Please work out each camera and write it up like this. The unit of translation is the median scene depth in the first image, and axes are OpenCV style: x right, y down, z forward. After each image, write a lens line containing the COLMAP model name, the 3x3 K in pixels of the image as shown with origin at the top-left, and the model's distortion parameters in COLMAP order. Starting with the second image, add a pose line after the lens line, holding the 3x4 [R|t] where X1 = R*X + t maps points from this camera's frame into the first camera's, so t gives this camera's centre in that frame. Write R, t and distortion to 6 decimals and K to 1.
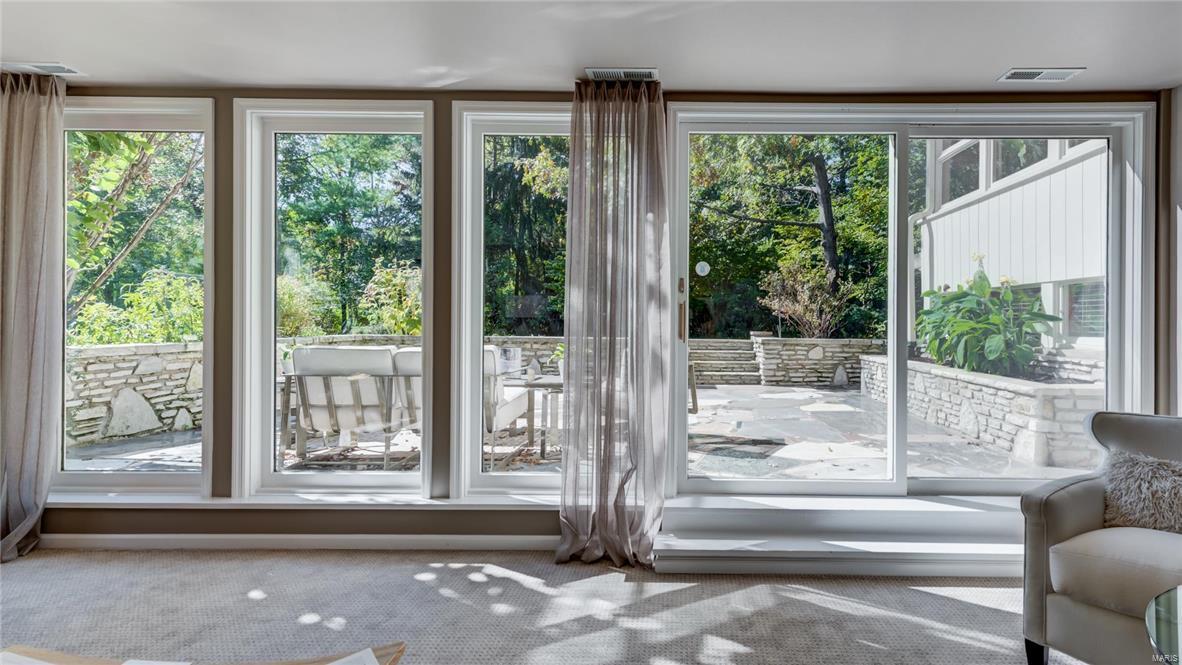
lens RADIAL K [[636.2, 0, 592.1], [0, 636.2, 322.3], [0, 0, 1]] dist [0.018812, 0.000202]
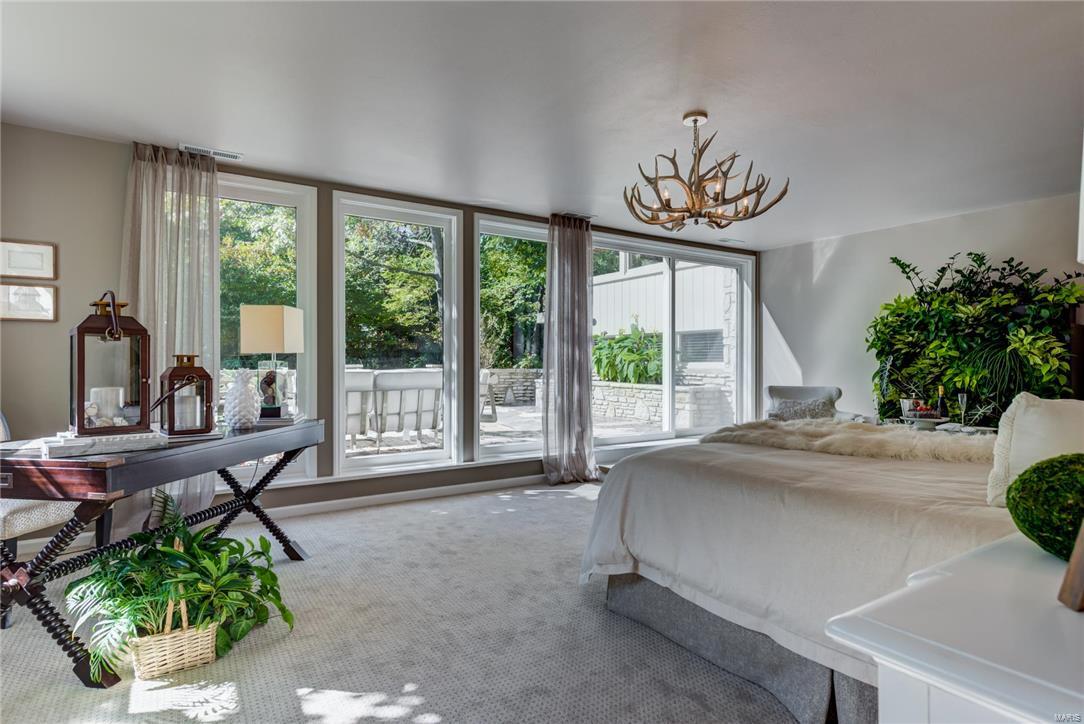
lens RADIAL K [[606.1, 0, 542.0], [0, 606.1, 362.0], [0, 0, 1]] dist [0.001703, 0.000375]
pose [[0.833753, -0.006645, 0.552097, -0.896747], [0.004415, 0.999976, 0.005369, 0.019729], [-0.552119, -0.002039, 0.833763, -0.348004]]
